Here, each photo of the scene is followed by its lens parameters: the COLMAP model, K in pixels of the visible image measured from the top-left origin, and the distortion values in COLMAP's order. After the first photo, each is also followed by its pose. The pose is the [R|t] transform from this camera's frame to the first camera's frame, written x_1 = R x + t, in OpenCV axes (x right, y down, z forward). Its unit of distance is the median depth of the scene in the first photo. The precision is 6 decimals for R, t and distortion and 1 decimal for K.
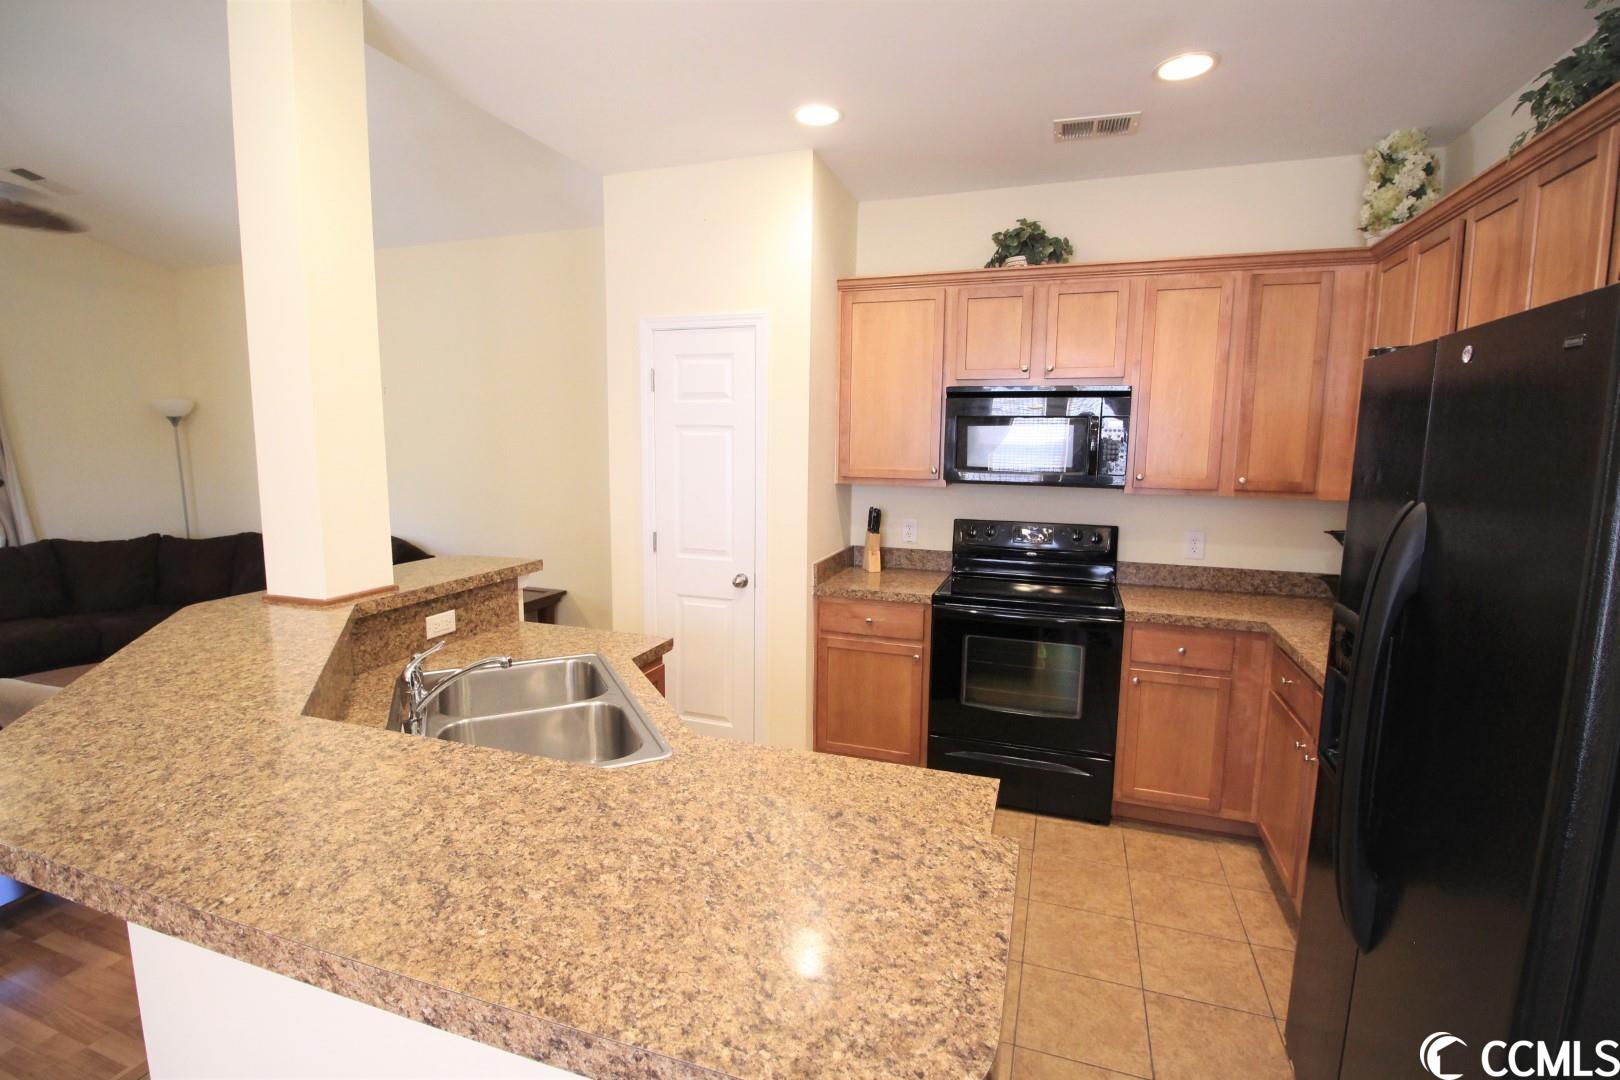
lens RADIAL K [[751.9, 0, 800.6], [0, 751.9, 530.2], [0, 0, 1]] dist [-0.005364, -0.008601]
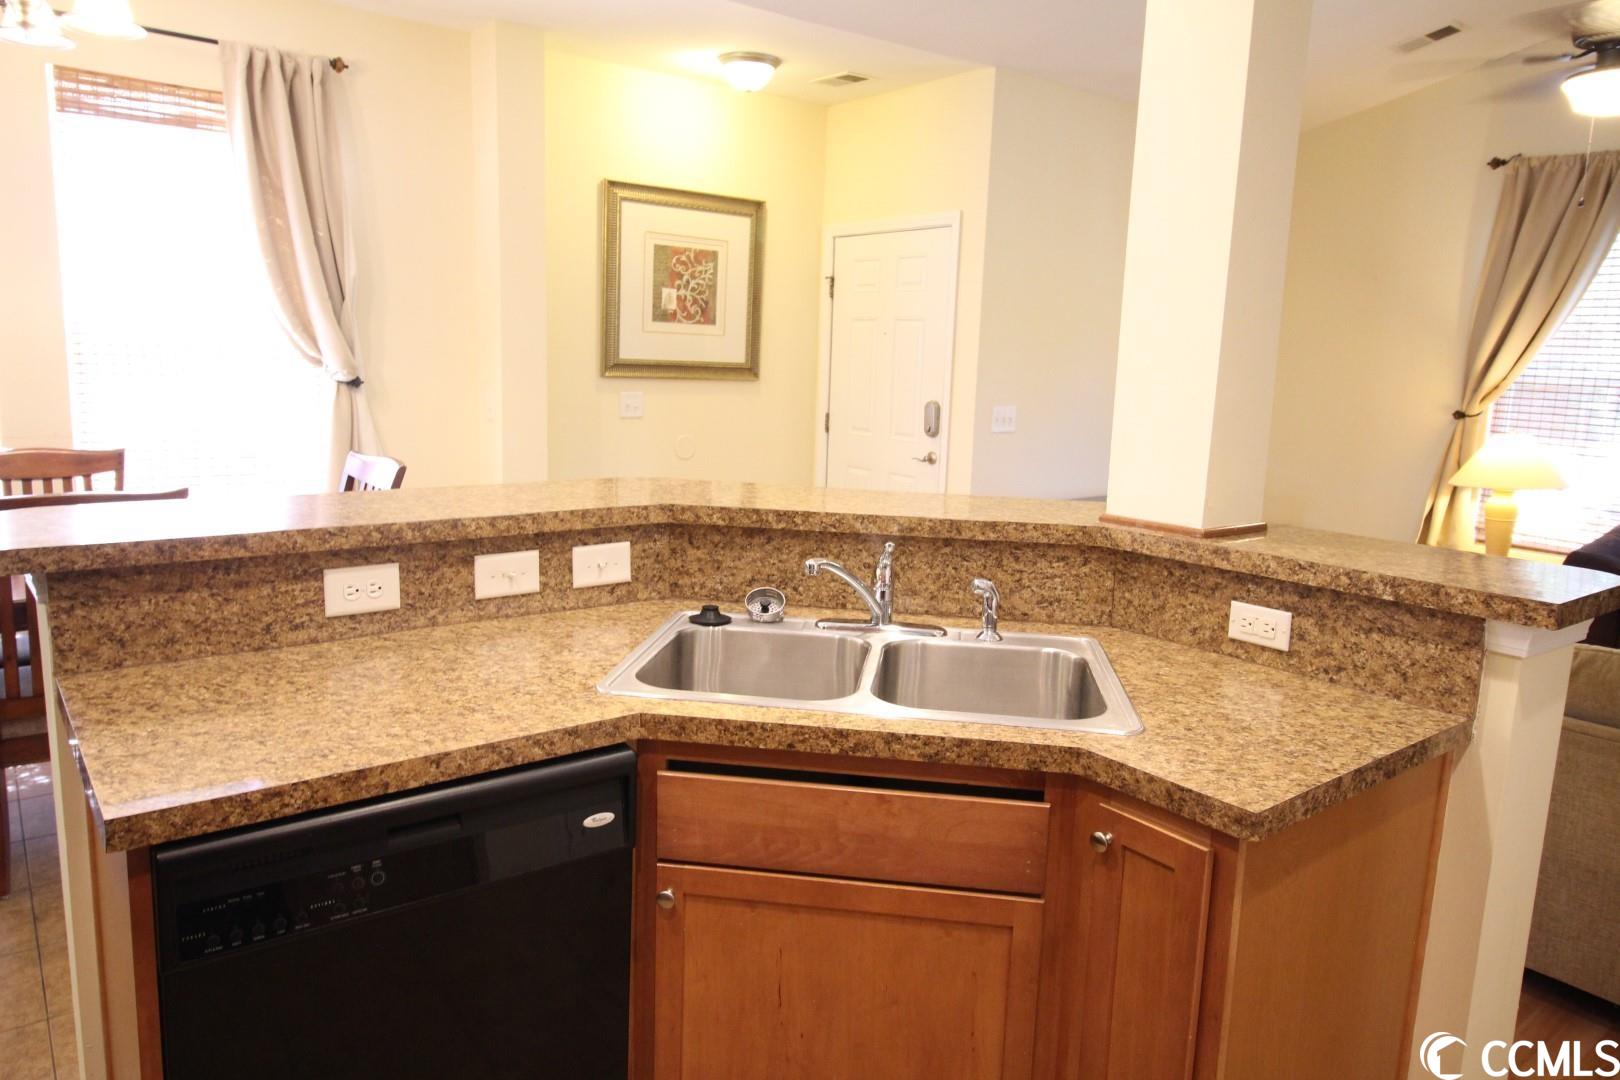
lens RADIAL K [[1096.7, 0, 808.4], [0, 1096.7, 523.3], [0, 0, 1]] dist [-0.002843, 0.002022]
pose [[-0.542328, 0.103259, -0.833797, 0.328110], [-0.140785, 0.967217, 0.211353, -0.064811], [0.828288, 0.232009, -0.510011, 0.923254]]
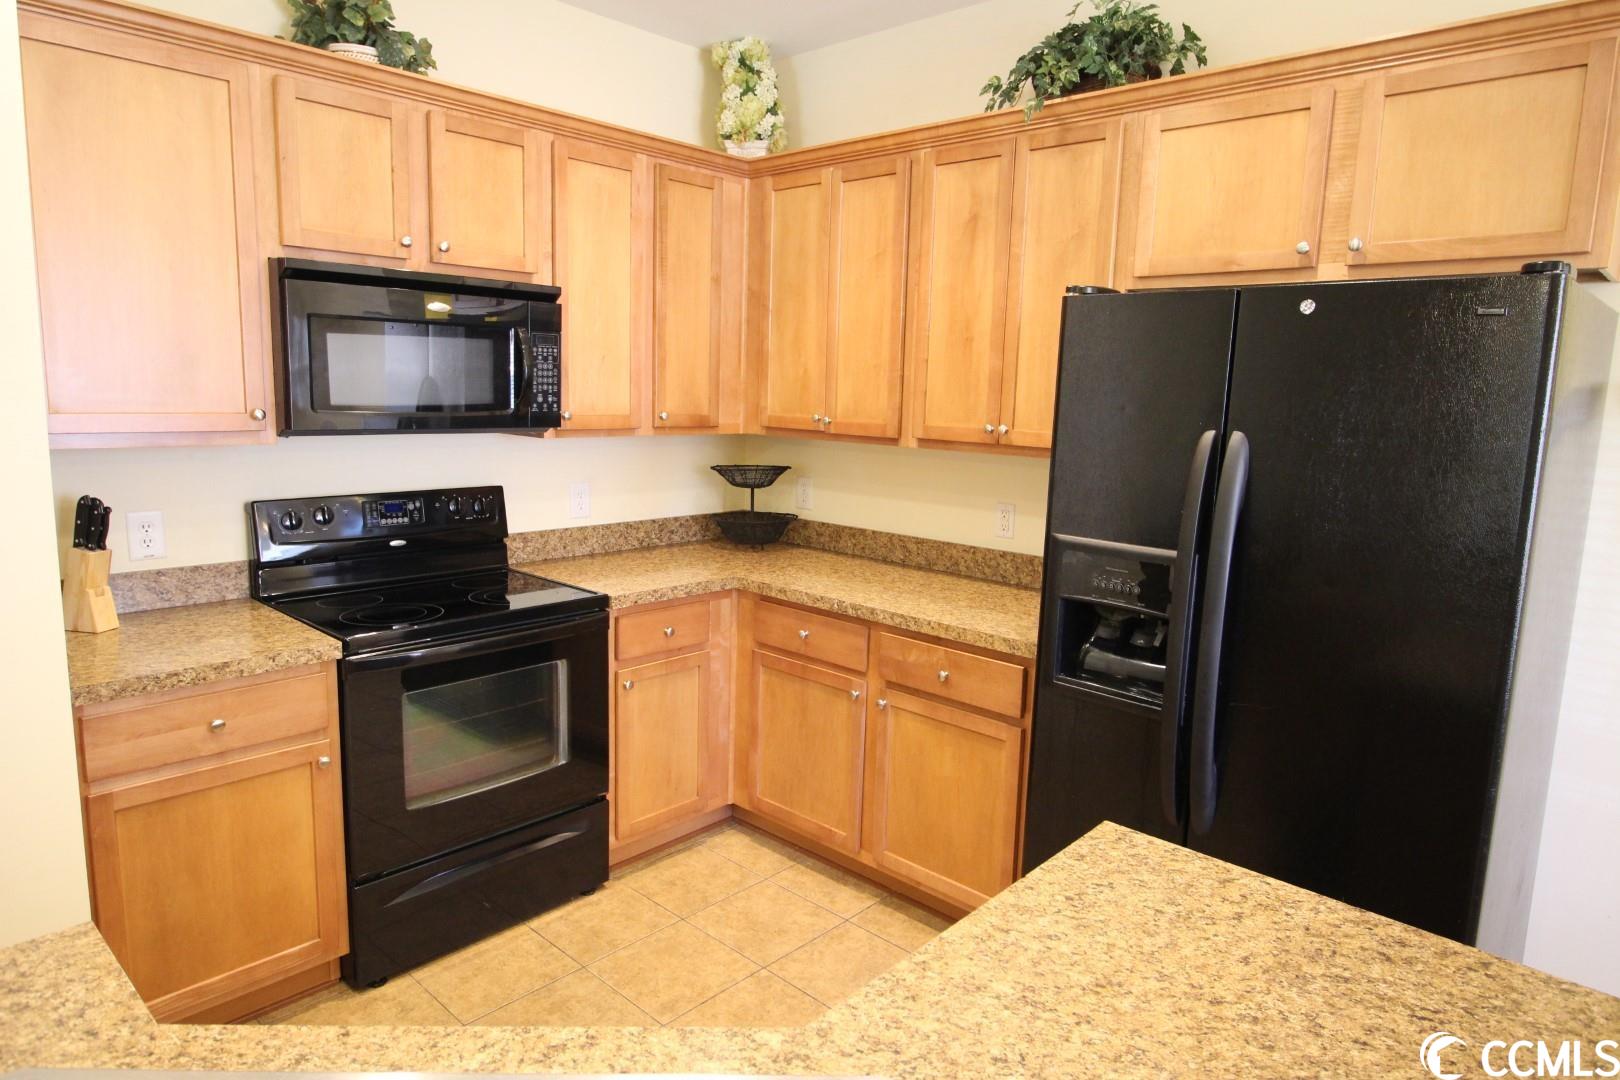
lens RADIAL K [[978.8, 0, 808.2], [0, 978.8, 526.4], [0, 0, 1]] dist [0.002679, -0.001317]
pose [[0.401323, -0.133447, 0.906163, -0.368598], [0.086739, 0.990421, 0.107440, -0.050062], [-0.911820, 0.035482, 0.409053, 0.440973]]
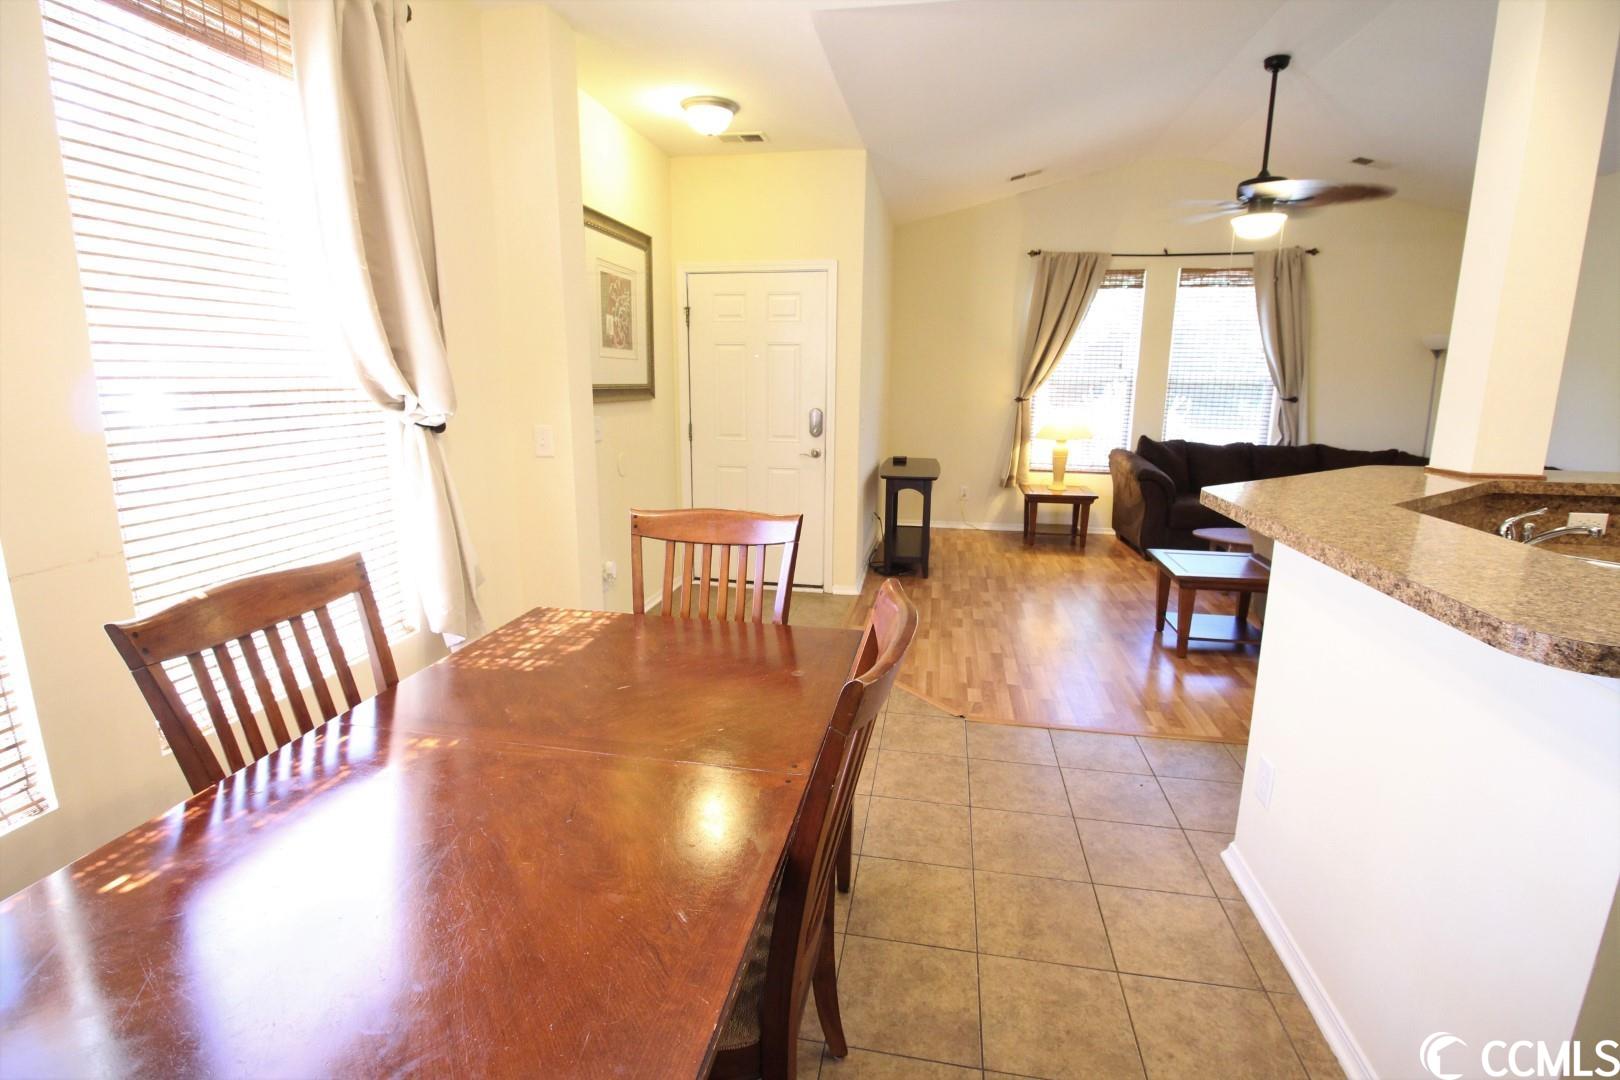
lens RADIAL K [[751.9, 0, 810.5], [0, 751.9, 538.4], [0, 0, 1]] dist [-0.005364, -0.008601]
pose [[0.162220, 0.201208, -0.966023, 0.284096], [-0.127245, 0.975082, 0.181727, 0.078910], [0.978516, 0.093442, 0.183781, -0.202775]]
